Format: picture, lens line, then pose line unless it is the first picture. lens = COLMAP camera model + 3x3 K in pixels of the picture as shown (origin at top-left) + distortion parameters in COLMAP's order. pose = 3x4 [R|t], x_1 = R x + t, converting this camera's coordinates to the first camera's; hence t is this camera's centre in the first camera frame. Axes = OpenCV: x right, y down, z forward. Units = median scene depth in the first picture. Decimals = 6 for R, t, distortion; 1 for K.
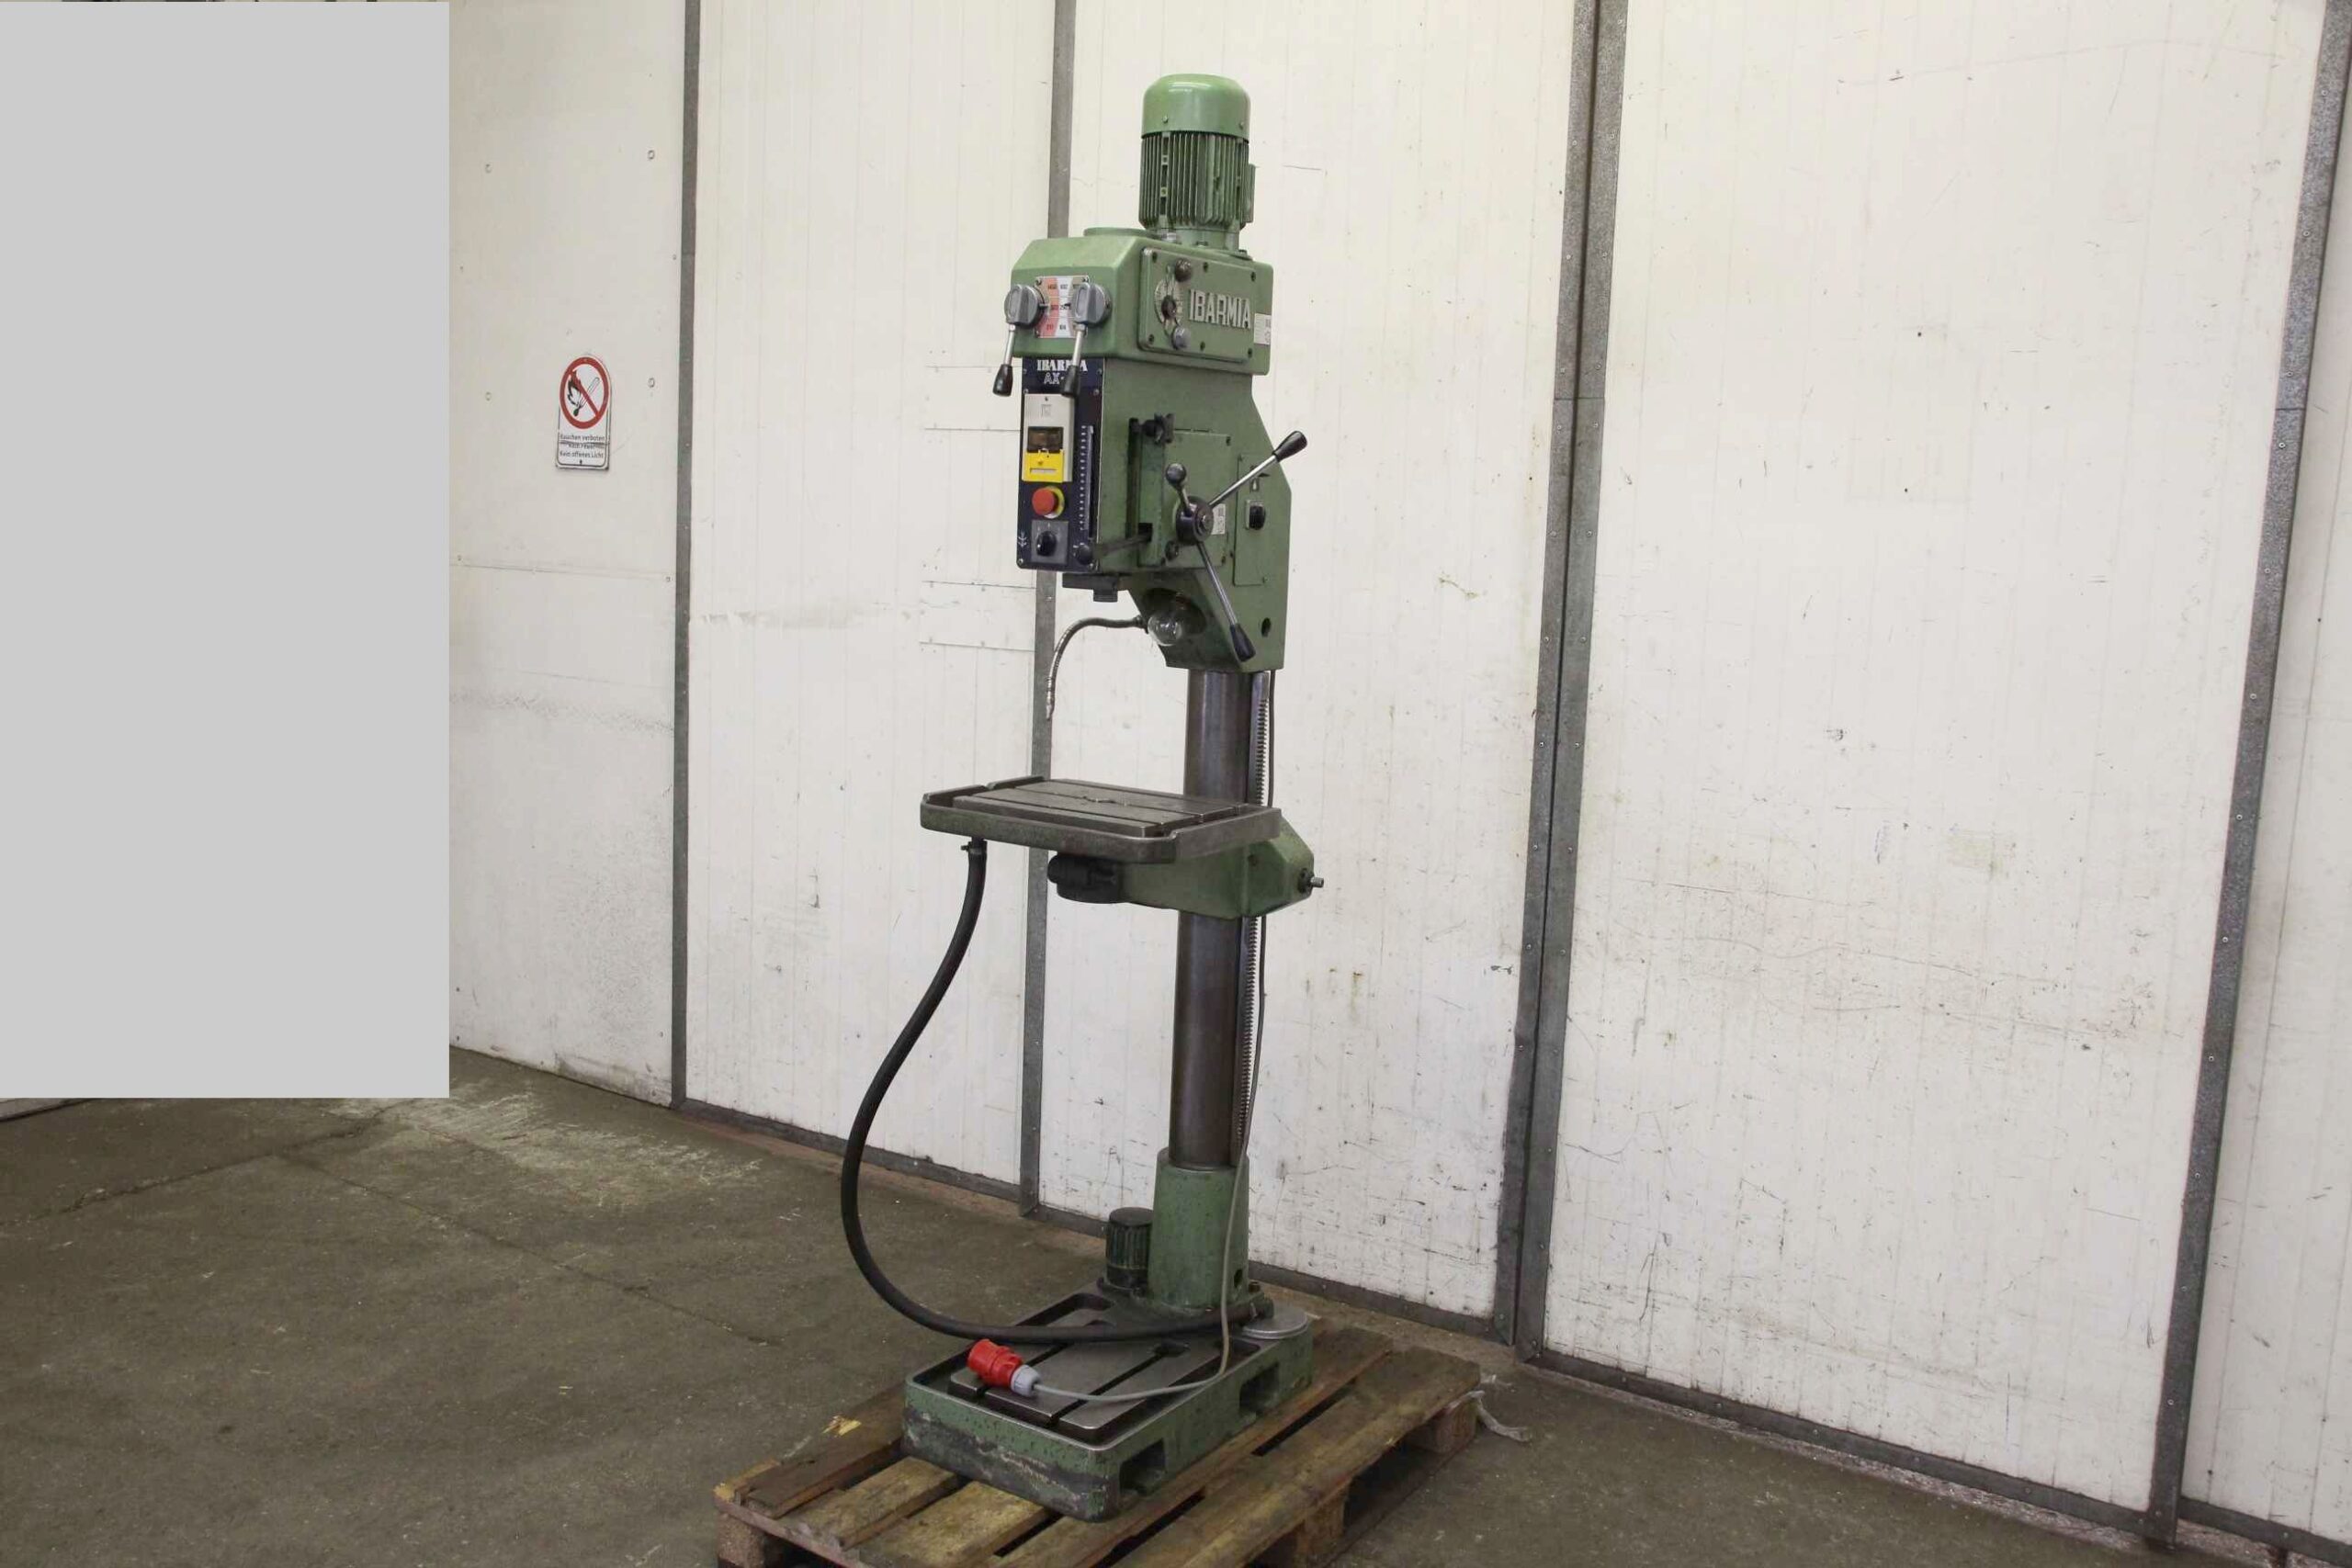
lens RADIAL K [[2097.4, 0, 1138.3], [0, 2097.4, 774.2], [0, 0, 1]] dist [-0.115277, 0.133825]
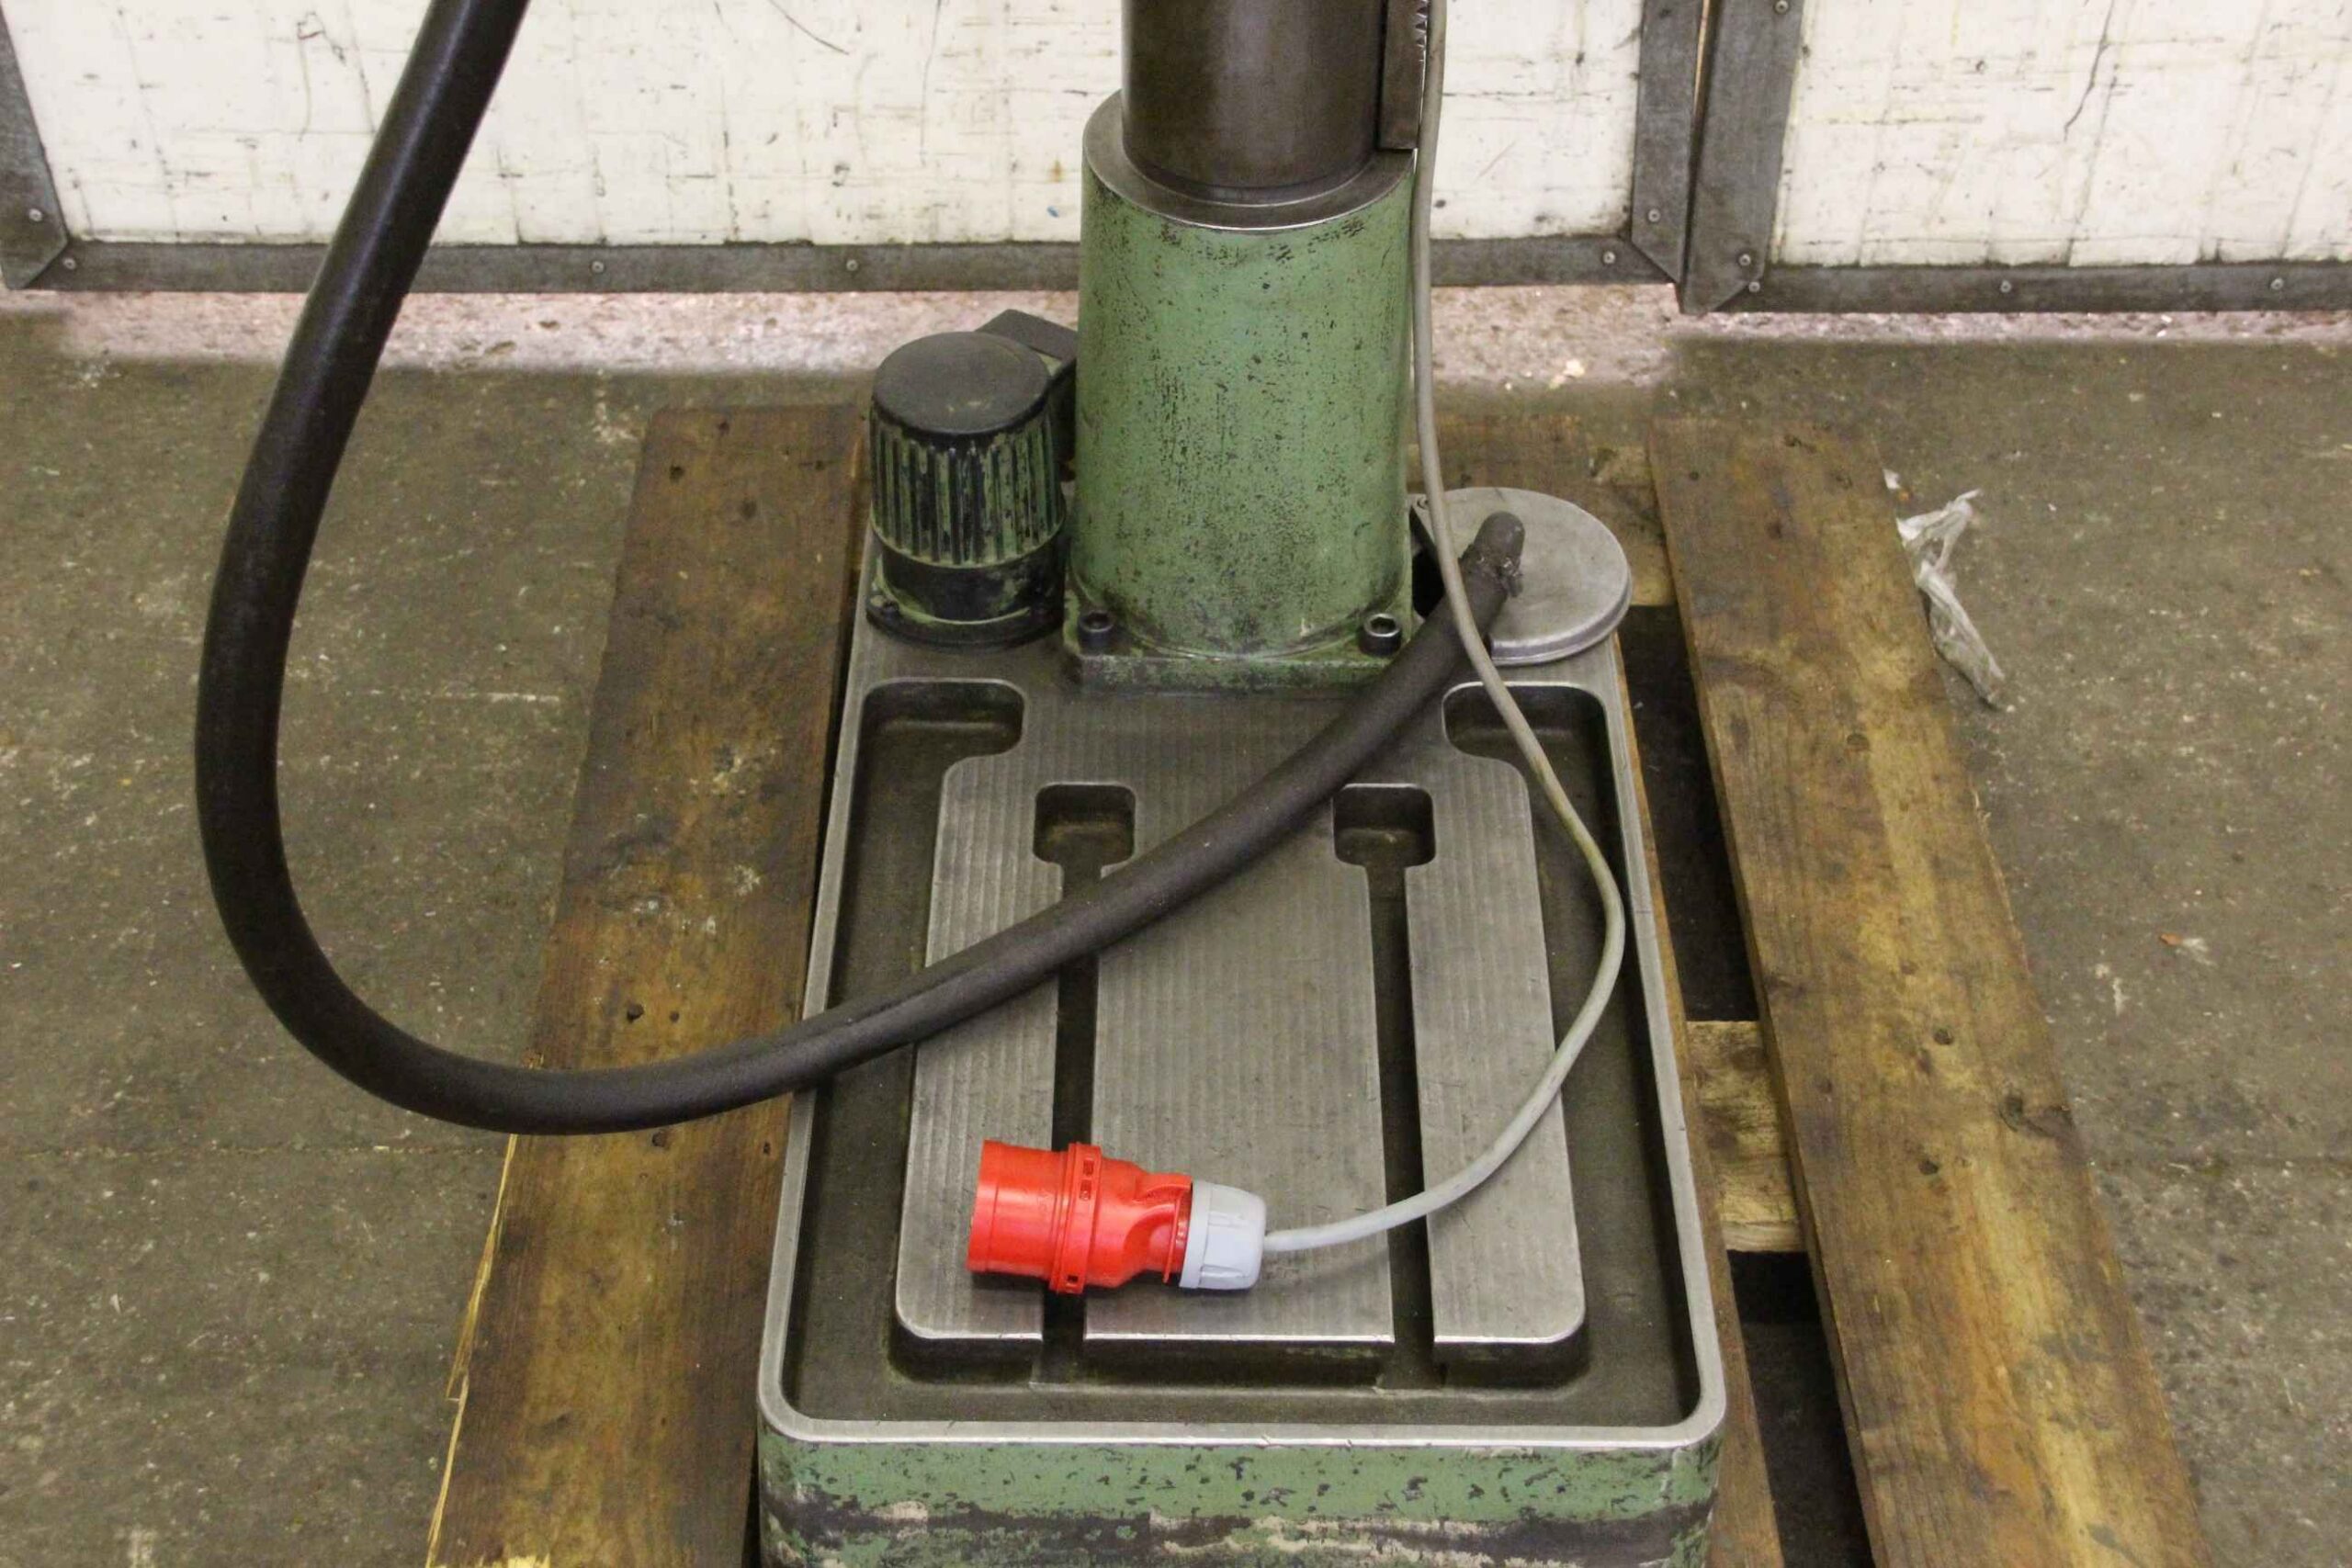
lens RADIAL K [[3253.5, 0, 1164.6], [0, 3253.5, 801.6], [0, 0, 1]] dist [0.188116, 0.000000]
pose [[0.828178, -0.394647, 0.397963, -0.177406], [0.107691, 0.808879, 0.578029, 0.001472], [-0.550021, -0.435854, 0.712396, 0.628959]]
